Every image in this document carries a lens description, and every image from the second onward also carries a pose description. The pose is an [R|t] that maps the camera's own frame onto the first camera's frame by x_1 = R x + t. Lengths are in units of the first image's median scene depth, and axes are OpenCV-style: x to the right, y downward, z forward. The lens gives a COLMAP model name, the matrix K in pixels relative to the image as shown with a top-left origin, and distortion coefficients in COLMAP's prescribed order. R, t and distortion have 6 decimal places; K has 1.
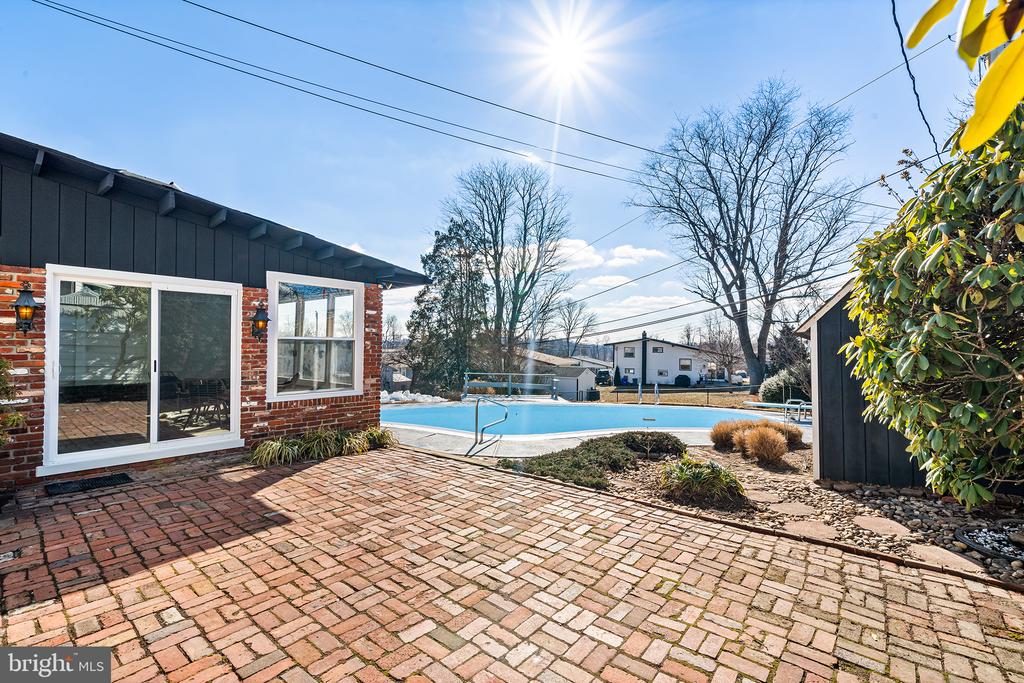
lens RADIAL K [[465.1, 0, 512.0], [0, 465.1, 341.5], [0, 0, 1]] dist [0.004259, 0.000100]
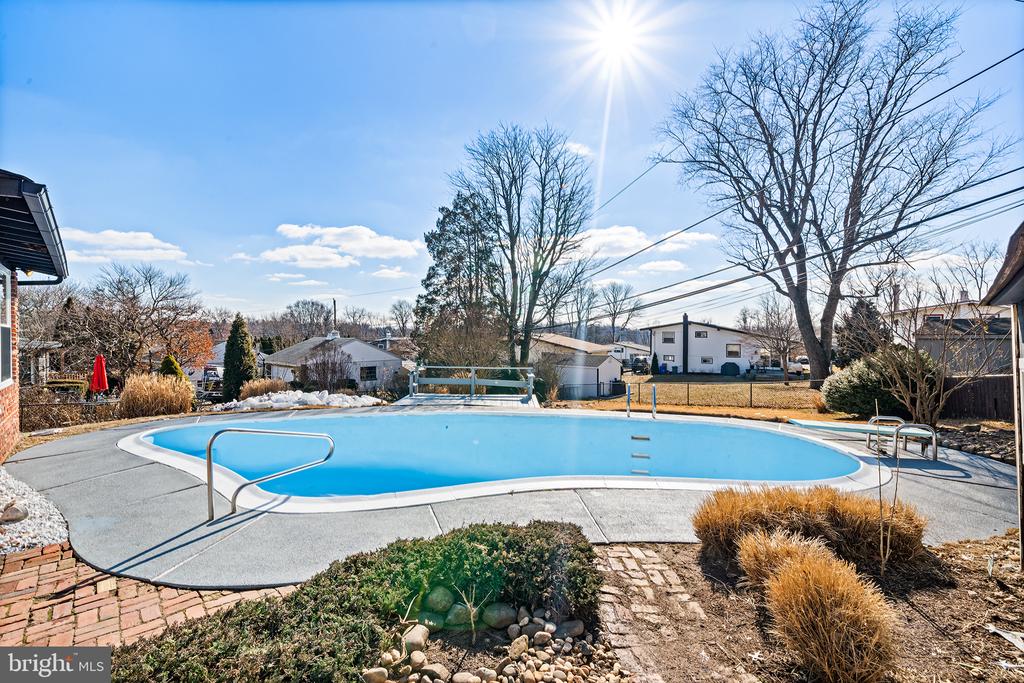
lens RADIAL K [[441.9, 0, 512.0], [0, 441.9, 341.5], [0, 0, 1]] dist [-0.001974, 0.000129]
pose [[0.991977, -0.008734, -0.126118, 0.087817], [0.012419, 0.999518, 0.028463, 0.004106], [0.125809, -0.029801, 0.991607, 0.162917]]
